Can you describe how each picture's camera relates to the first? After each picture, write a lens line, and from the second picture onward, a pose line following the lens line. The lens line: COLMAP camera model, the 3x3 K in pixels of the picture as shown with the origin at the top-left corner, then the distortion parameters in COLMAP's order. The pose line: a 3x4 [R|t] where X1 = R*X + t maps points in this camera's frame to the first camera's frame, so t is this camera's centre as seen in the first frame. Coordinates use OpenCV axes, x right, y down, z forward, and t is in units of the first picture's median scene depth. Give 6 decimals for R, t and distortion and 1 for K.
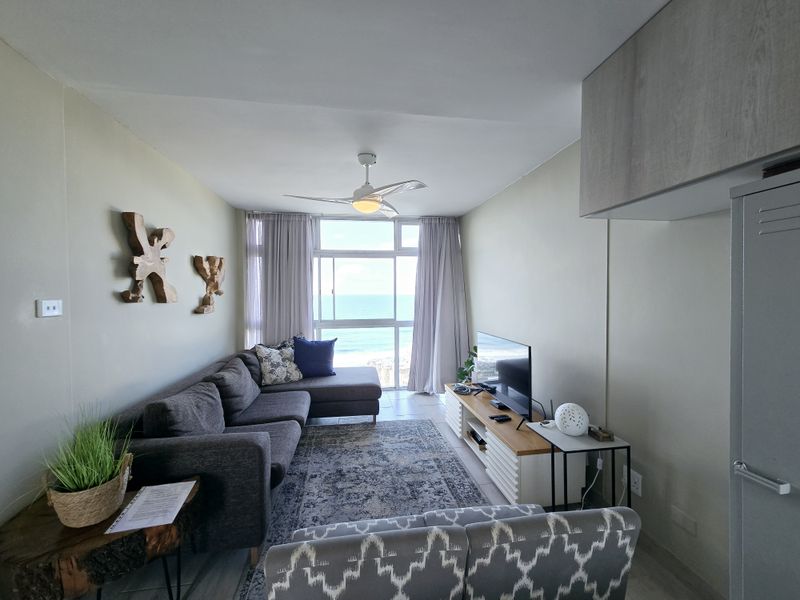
lens RADIAL K [[328.8, 0, 402.7], [0, 328.8, 300.4], [0, 0, 1]] dist [0.000177, 0.000106]
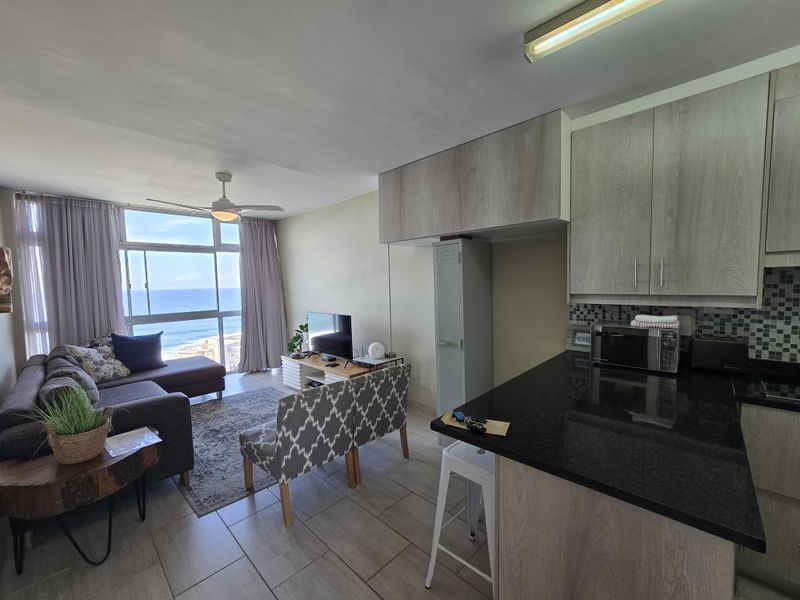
lens RADIAL K [[328.8, 0, 402.7], [0, 328.8, 300.4], [0, 0, 1]] dist [0.000177, 0.000106]
pose [[0.797485, -0.047565, 0.601461, -0.239265], [0.033628, 0.998842, 0.034404, 0.010359], [-0.602401, -0.007211, 0.798161, -0.286026]]
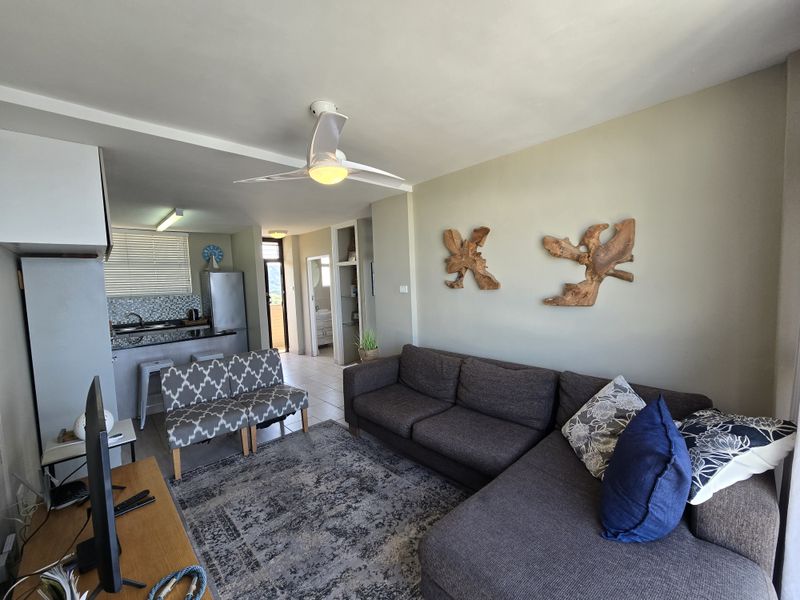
lens RADIAL K [[328.8, 0, 402.7], [0, 328.8, 300.4], [0, 0, 1]] dist [0.000177, 0.000106]
pose [[-0.824005, 0.074211, -0.561701, 0.136487], [0.028924, 0.995602, 0.089106, -0.046666], [0.565844, 0.057177, -0.822528, 1.217294]]
